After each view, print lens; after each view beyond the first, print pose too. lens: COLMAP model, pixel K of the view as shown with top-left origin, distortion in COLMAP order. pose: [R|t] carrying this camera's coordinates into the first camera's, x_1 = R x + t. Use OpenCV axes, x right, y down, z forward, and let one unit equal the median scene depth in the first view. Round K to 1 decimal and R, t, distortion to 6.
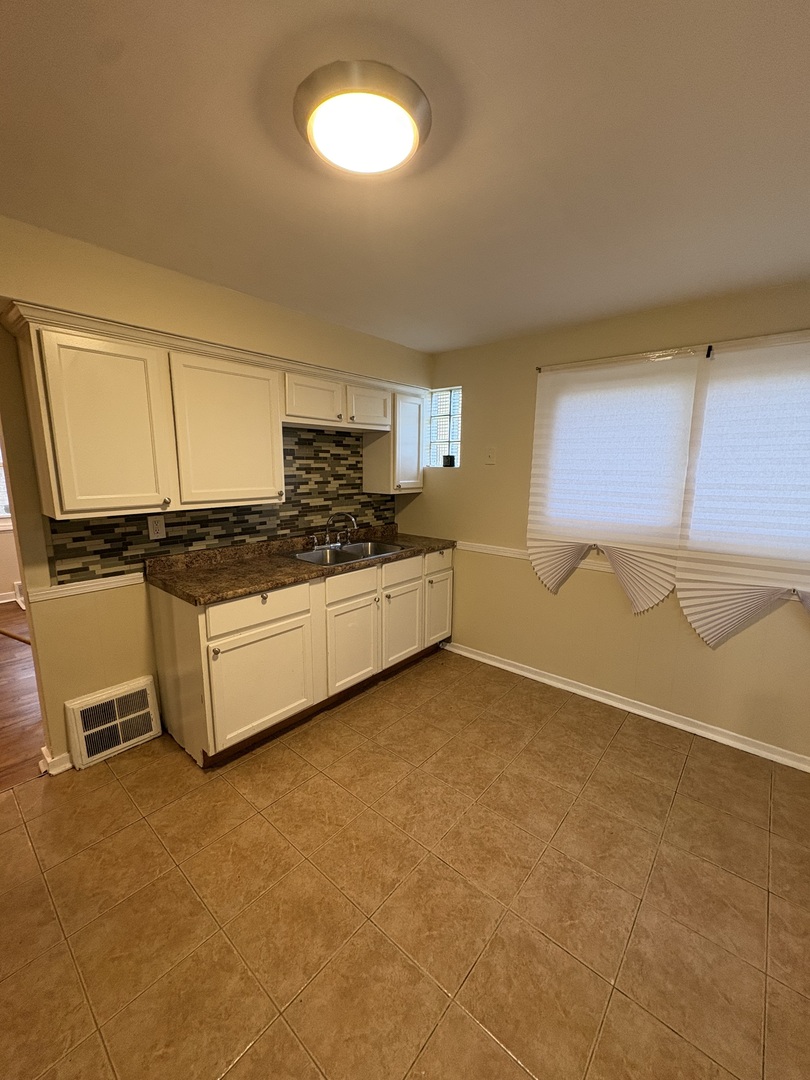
lens RADIAL K [[430.3, 0, 403.6], [0, 430.3, 538.4], [0, 0, 1]] dist [0.000976, 0.000158]
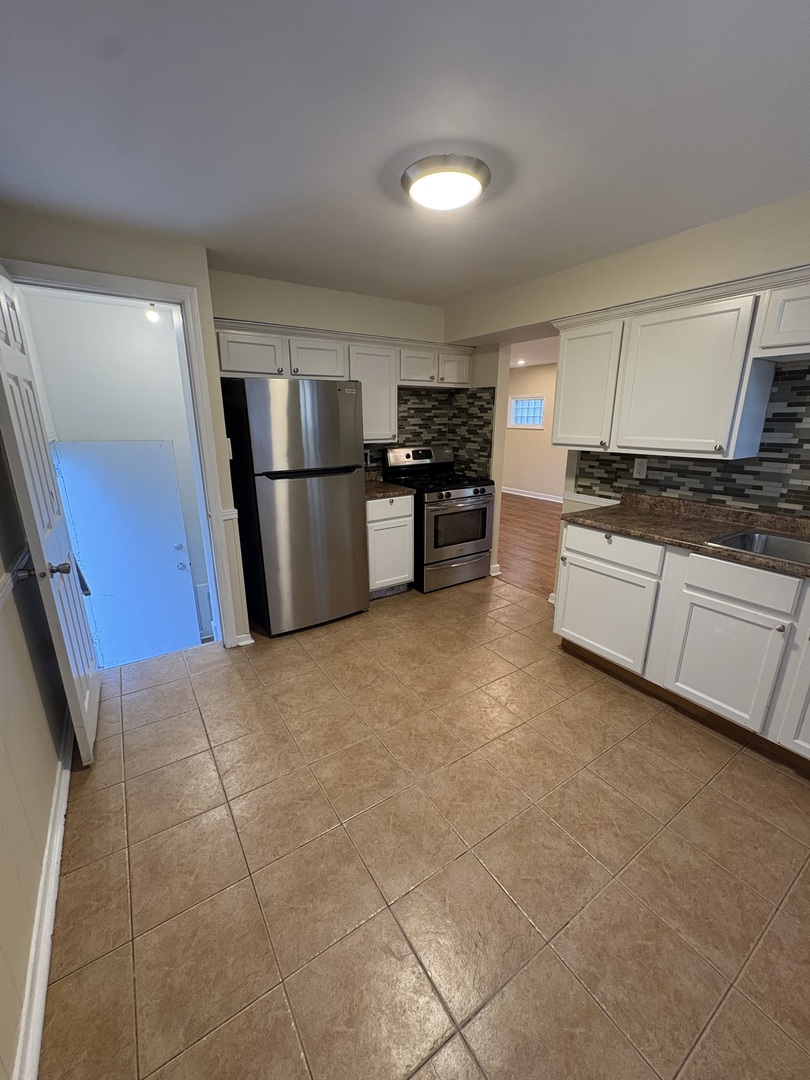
lens RADIAL K [[430.3, 0, 403.6], [0, 430.3, 538.4], [0, 0, 1]] dist [0.000976, 0.000158]
pose [[-0.272343, 0.254569, -0.927914, 0.815192], [-0.166817, 0.937271, 0.306097, -0.106214], [0.947629, 0.238155, -0.212792, 0.718295]]
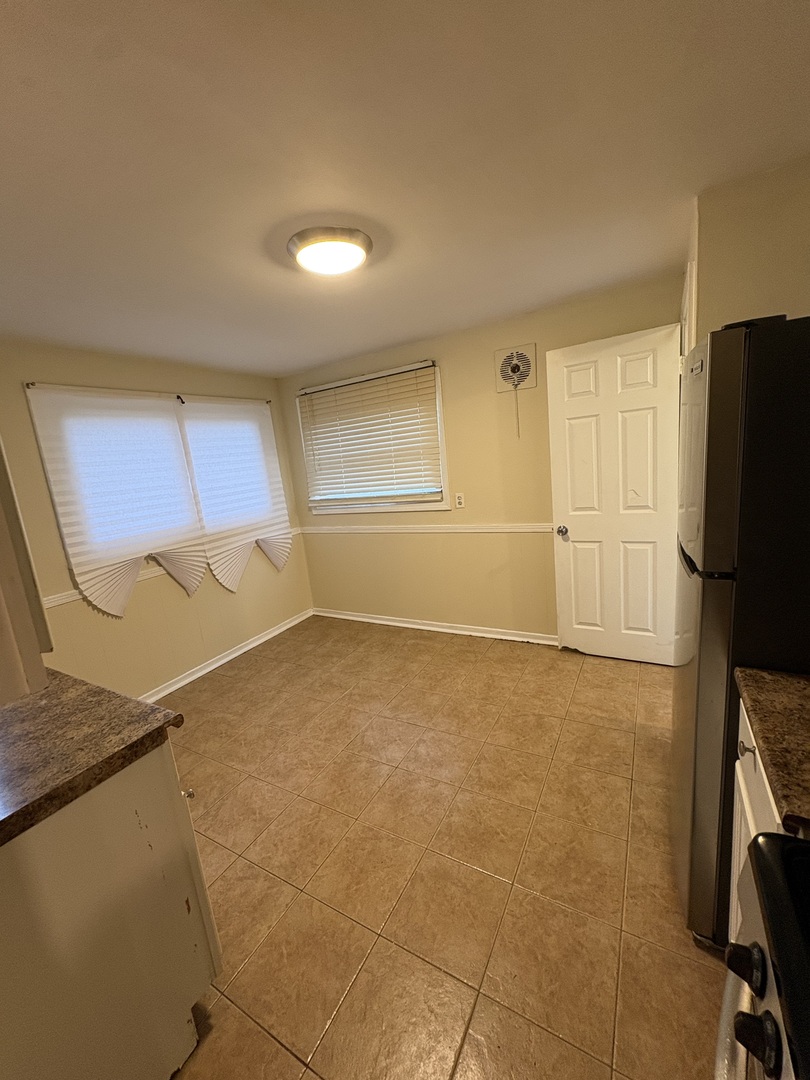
lens RADIAL K [[431.2, 0, 403.7], [0, 431.2, 535.2], [0, 0, 1]] dist [-0.001650, 0.000879]
pose [[-0.187799, -0.166584, 0.967978, -0.912266], [0.265529, 0.940207, 0.213320, -0.115261], [-0.945635, 0.297088, -0.132337, 0.616687]]
